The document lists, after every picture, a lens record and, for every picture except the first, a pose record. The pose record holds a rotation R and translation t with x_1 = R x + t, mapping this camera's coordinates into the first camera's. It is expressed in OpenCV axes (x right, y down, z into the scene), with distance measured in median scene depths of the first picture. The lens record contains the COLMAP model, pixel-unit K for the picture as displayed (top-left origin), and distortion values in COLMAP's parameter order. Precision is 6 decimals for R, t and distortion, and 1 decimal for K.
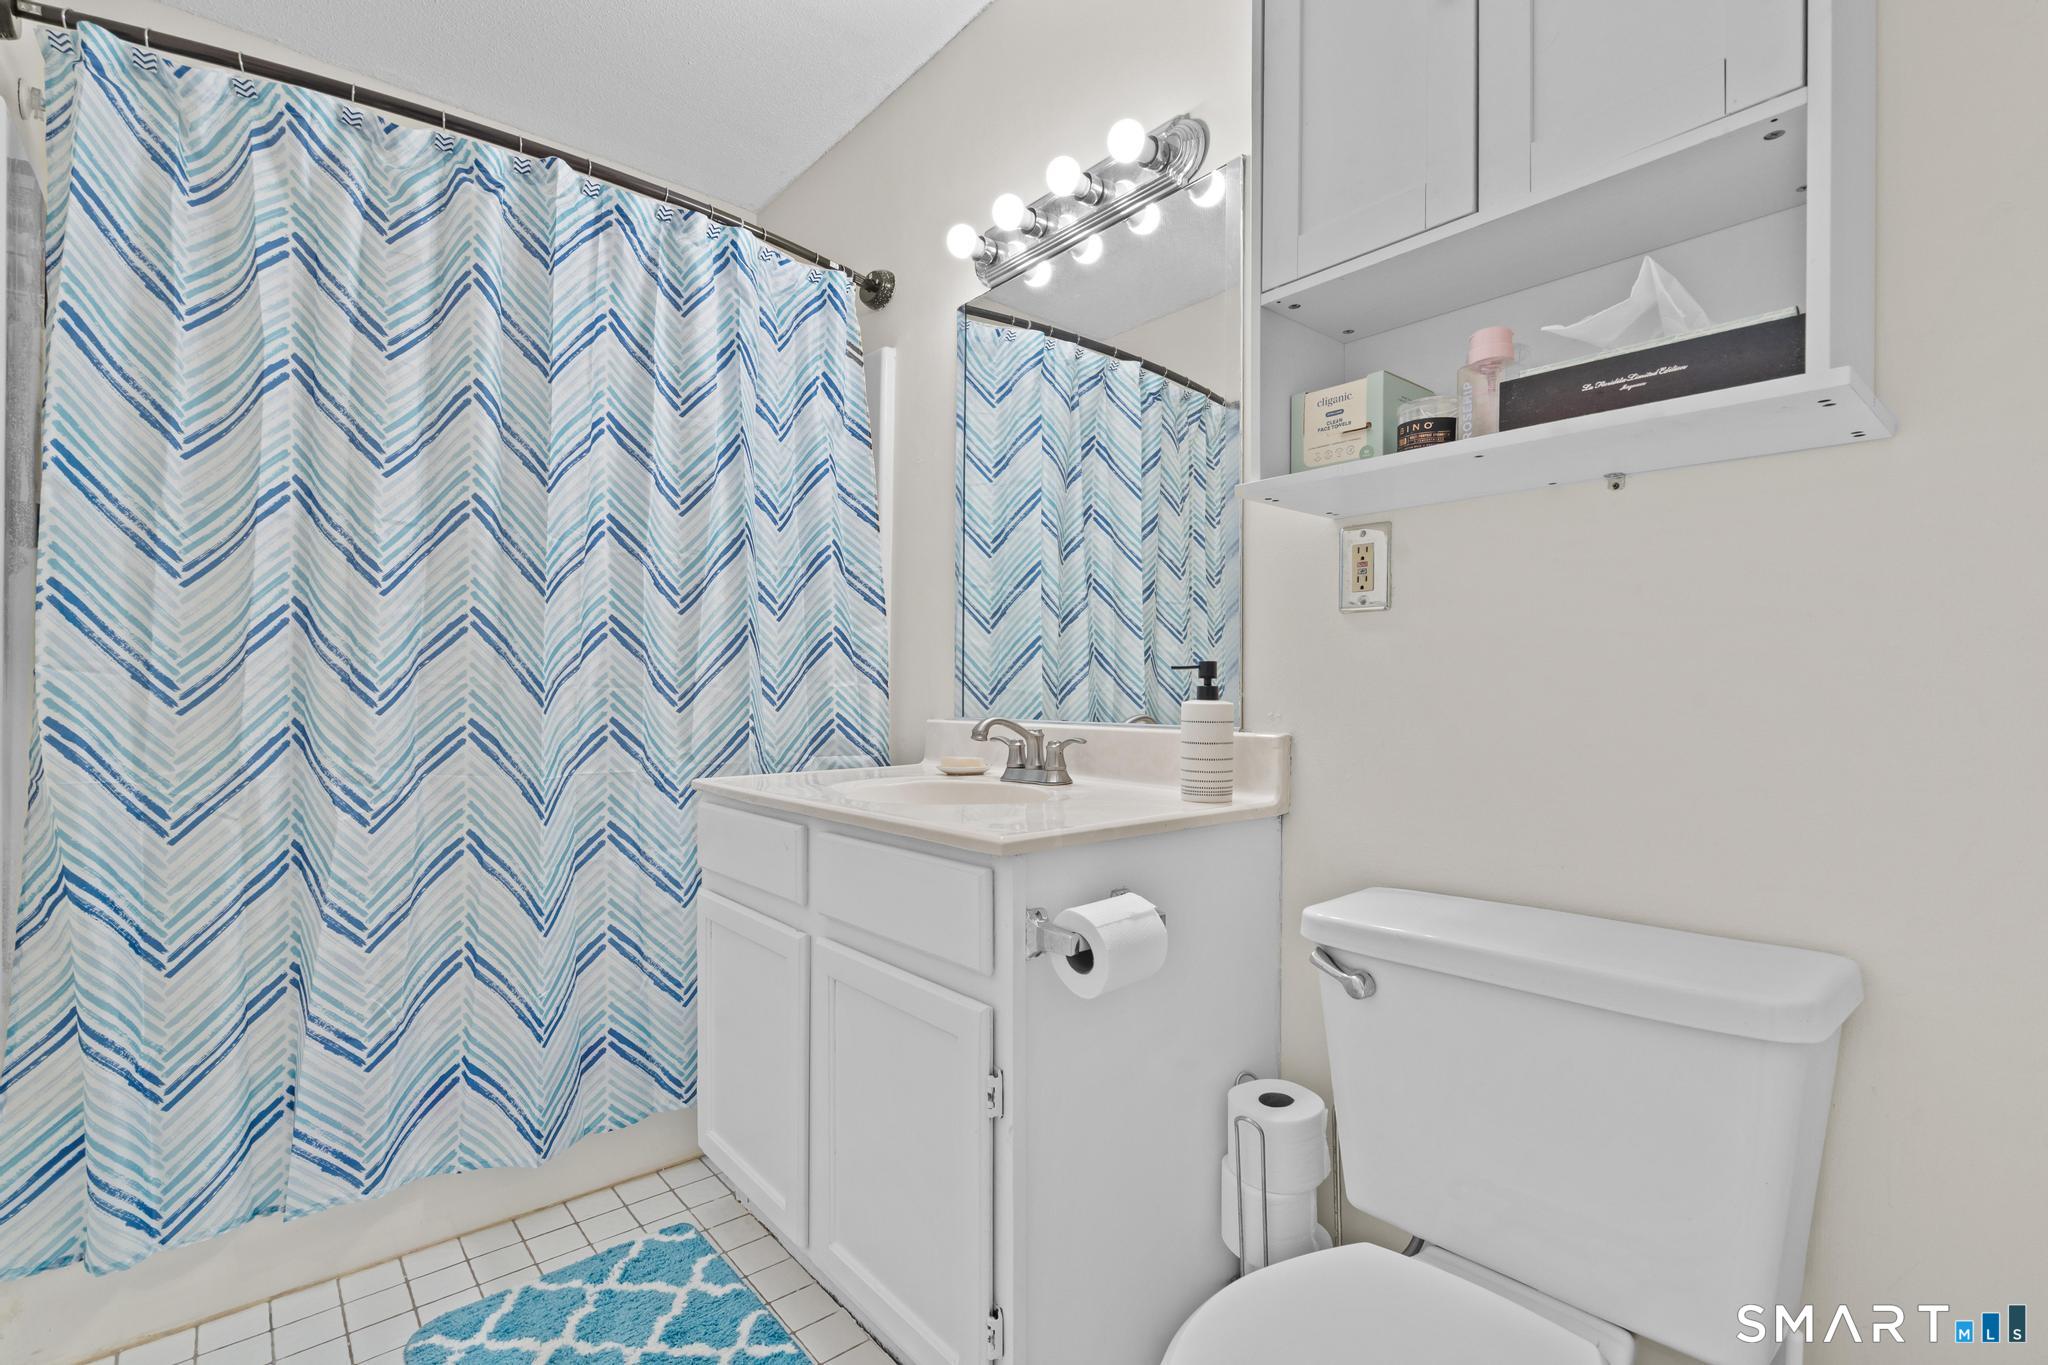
lens RADIAL K [[925.1, 0, 1029.0], [0, 925.1, 688.0], [0, 0, 1]] dist [-0.009562, 0.003243]
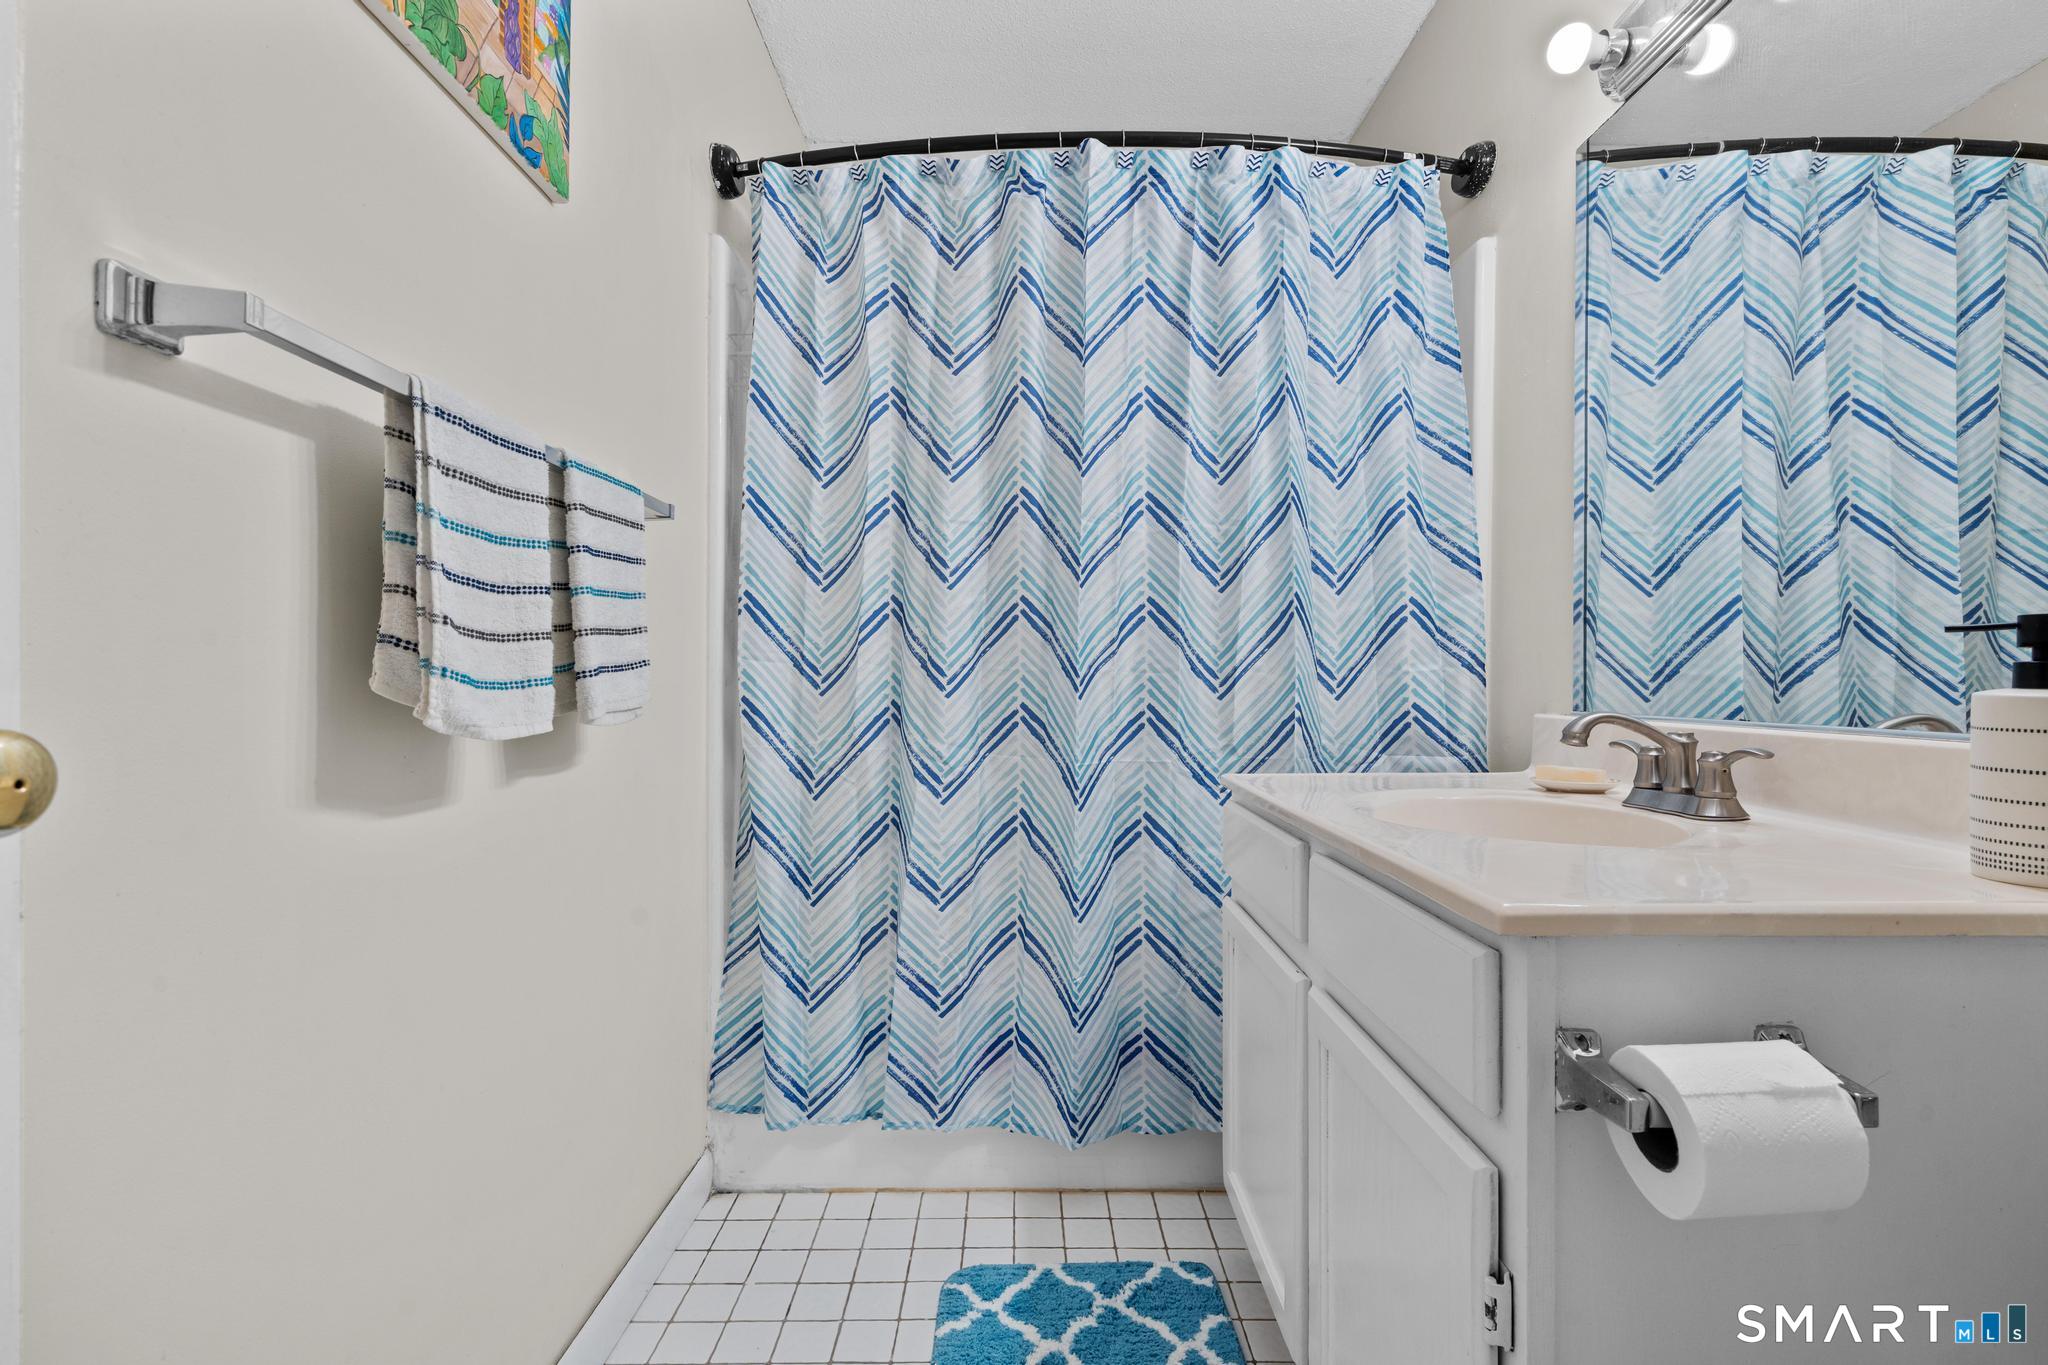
lens RADIAL K [[925.1, 0, 1021.6], [0, 925.1, 679.4], [0, 0, 1]] dist [-0.009562, 0.003243]
pose [[0.755801, -0.000887, -0.654801, 0.080995], [0.001720, 0.999998, 0.000630, 0.005930], [0.654799, -0.001603, 0.755801, 0.197563]]
